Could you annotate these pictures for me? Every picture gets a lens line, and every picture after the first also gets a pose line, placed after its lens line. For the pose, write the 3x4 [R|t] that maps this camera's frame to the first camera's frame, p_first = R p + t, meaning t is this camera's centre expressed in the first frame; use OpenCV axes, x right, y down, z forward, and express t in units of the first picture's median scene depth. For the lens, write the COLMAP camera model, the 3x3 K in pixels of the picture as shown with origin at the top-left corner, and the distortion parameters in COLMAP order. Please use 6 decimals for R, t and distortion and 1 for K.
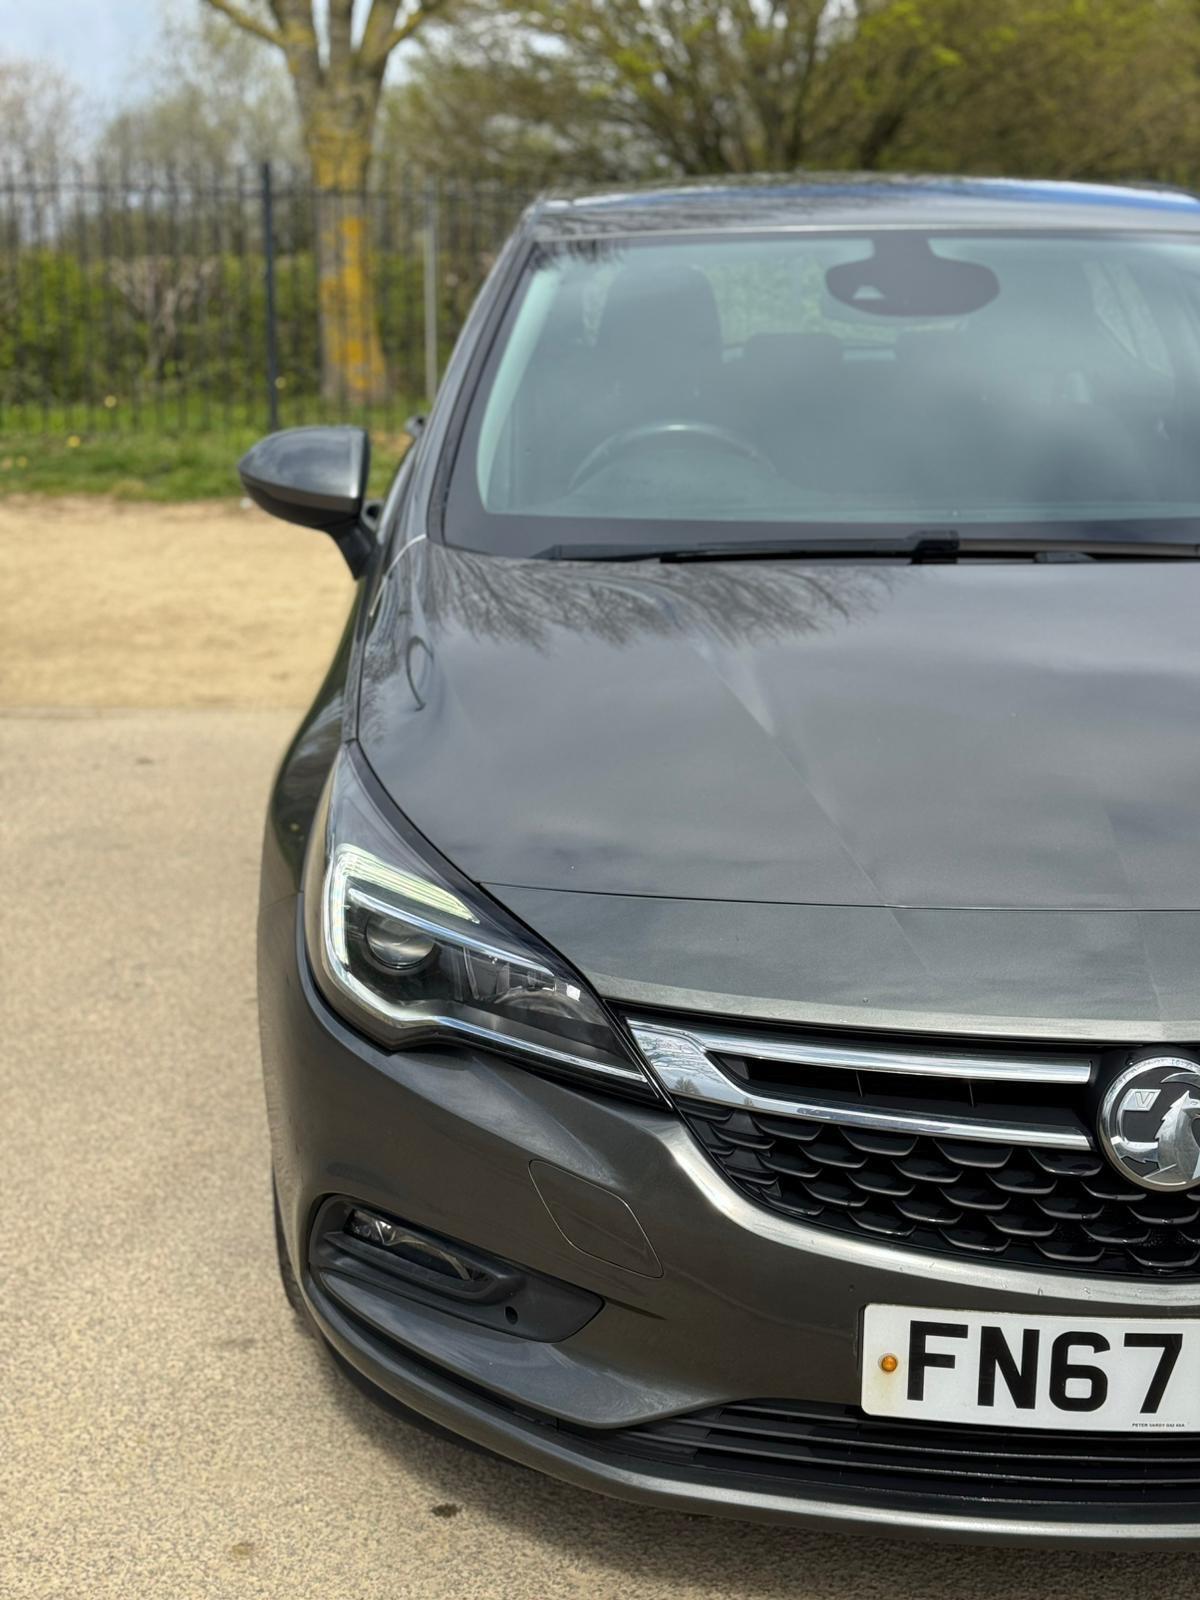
lens RADIAL K [[2234.0, 0, 600.0], [0, 2234.0, 800.0], [0, 0, 1]] dist [0.194952, -0.433509]
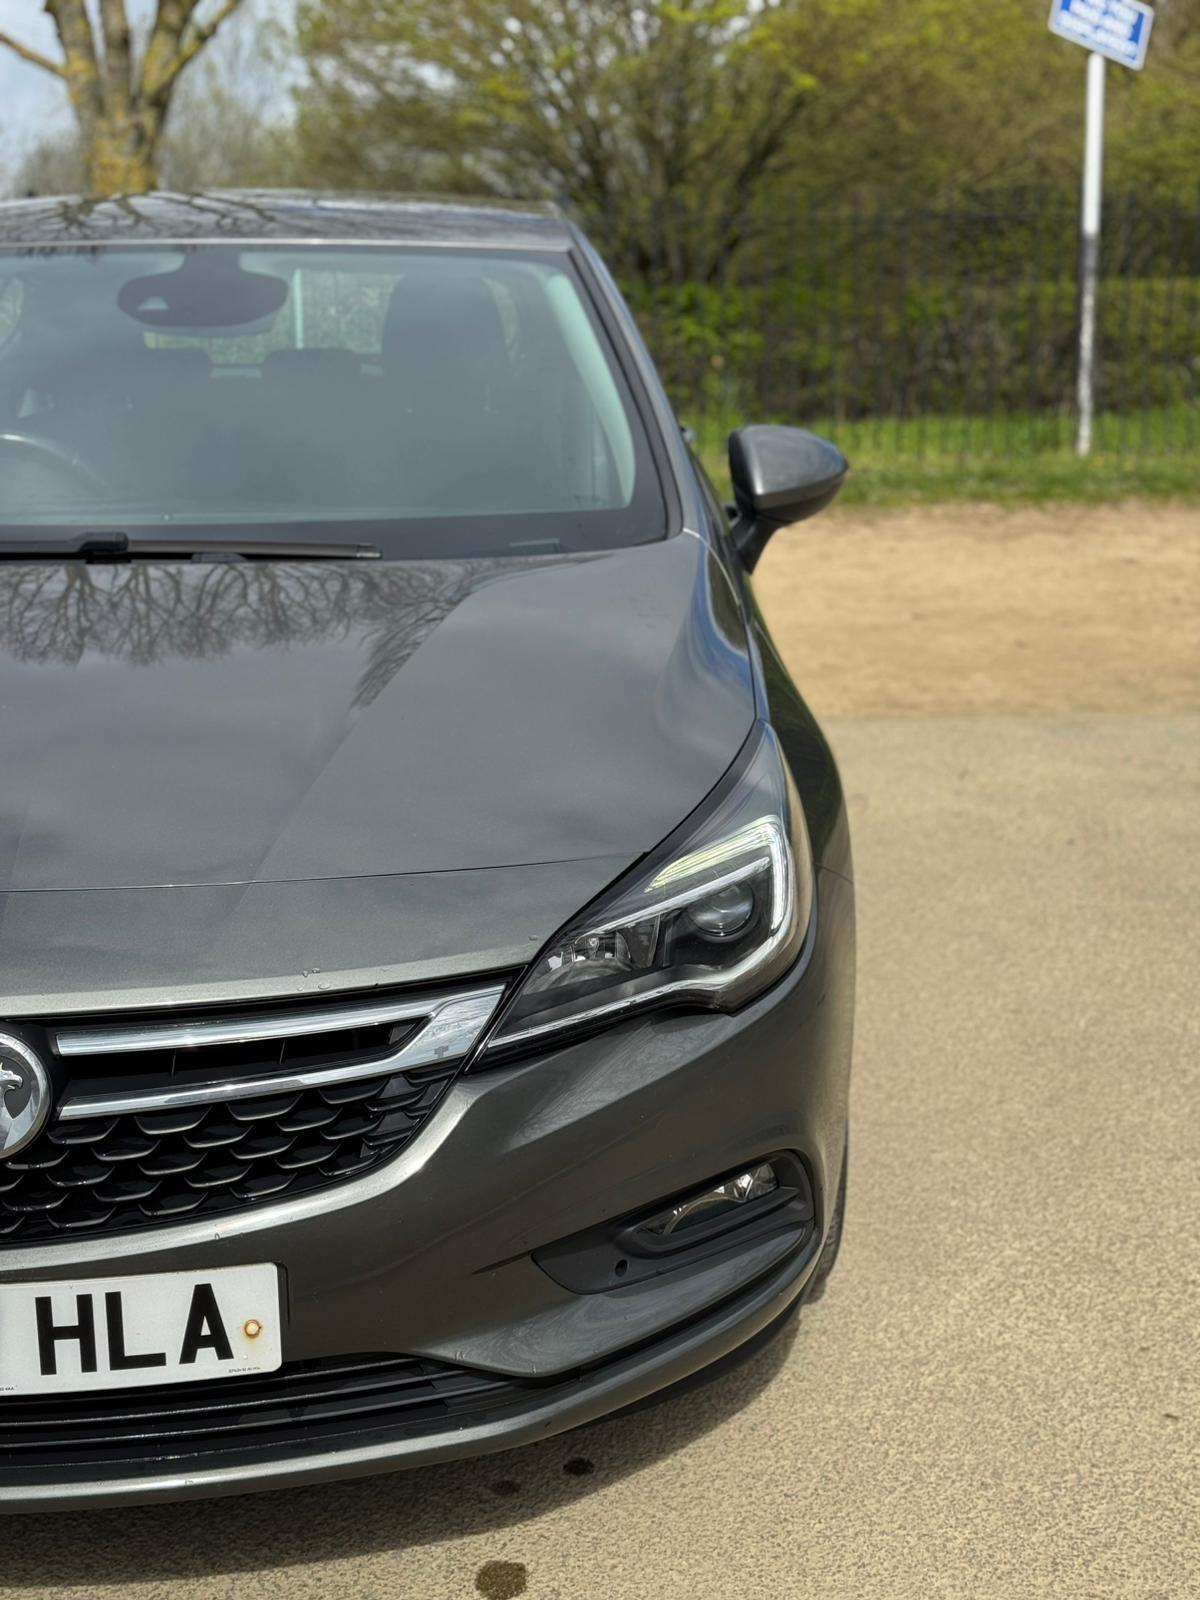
lens RADIAL K [[2231.2, 0, 594.3], [0, 2231.2, 792.0], [0, 0, 1]] dist [0.202345, -0.470657]
pose [[0.999808, -0.016202, 0.011037, 0.347495], [0.016359, 0.999764, -0.014294, 0.015916], [-0.010803, 0.014472, 0.999837, -0.024962]]
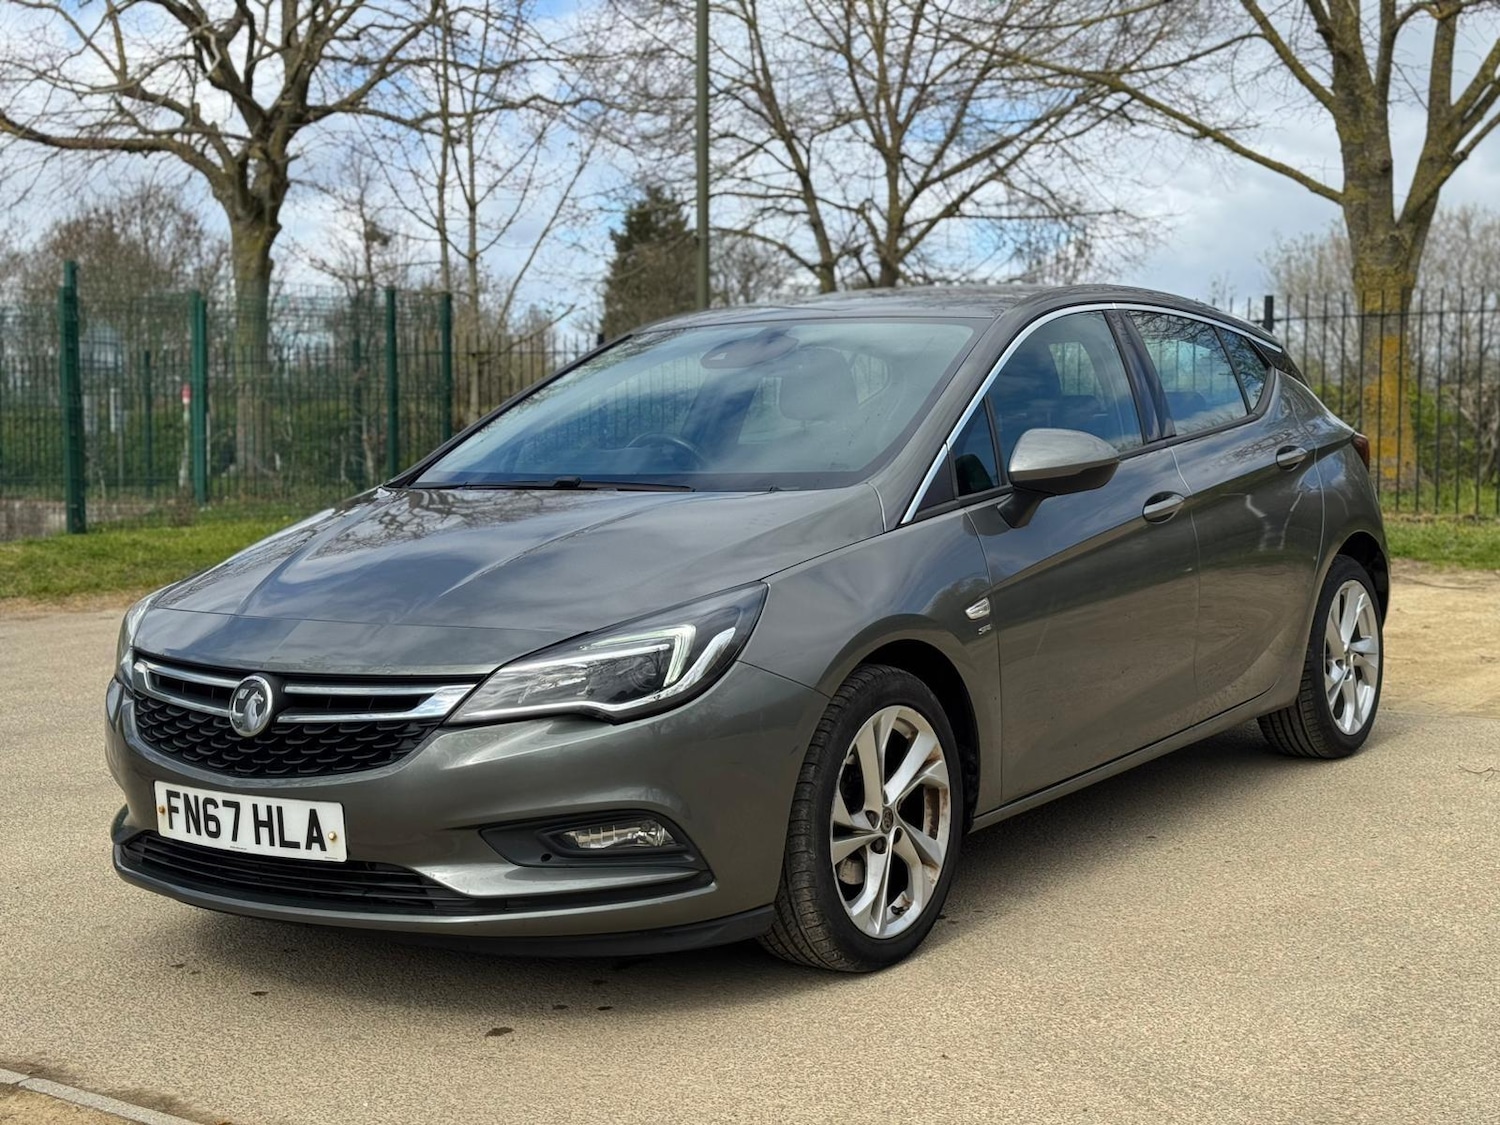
lens RADIAL K [[2091.7, 0, 750.0], [0, 2091.7, 562.5], [0, 0, 1]] dist [0.202345, -0.470657]
pose [[0.807445, 0.027497, -0.589302, 1.224869], [-0.119799, 0.985743, -0.118149, 0.126872], [0.577652, 0.165996, 0.799227, -0.247317]]
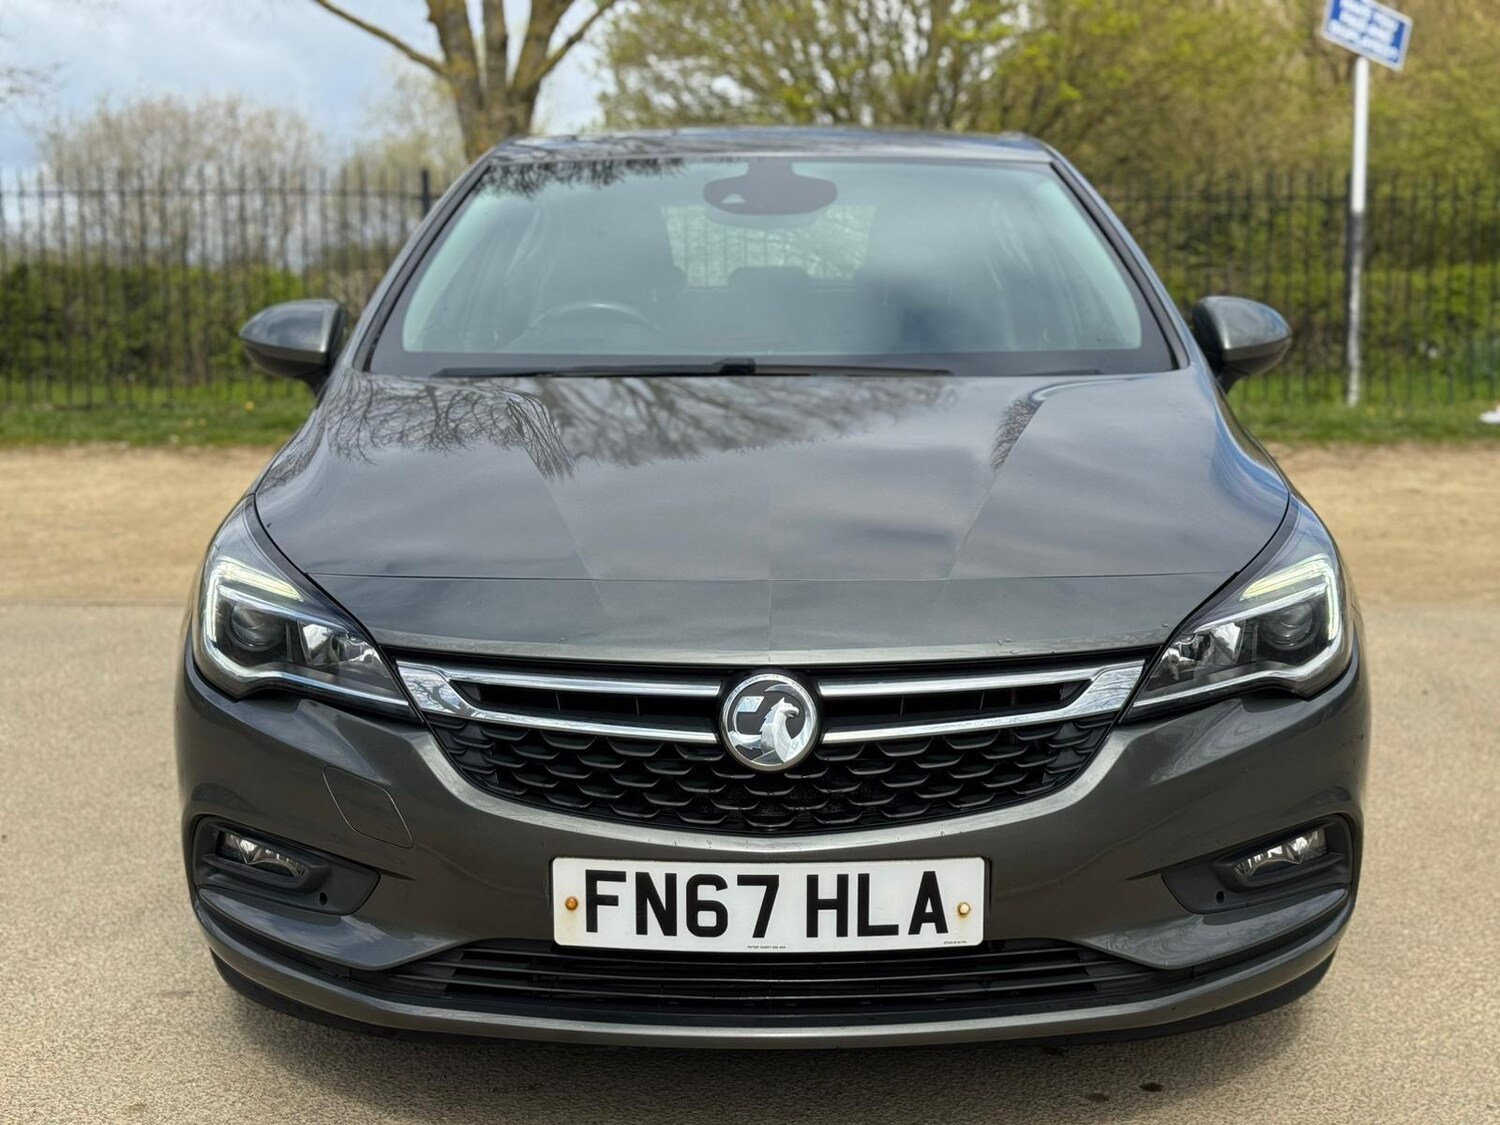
lens RADIAL K [[2094.4, 0, 755.0], [0, 2094.4, 545.8], [0, 0, 1]] dist [0.194952, -0.433509]
pose [[0.999752, 0.000017, -0.022273, 0.180658], [-0.002504, 0.993743, -0.111667, 0.119741], [0.022132, 0.111695, 0.993496, -0.190789]]
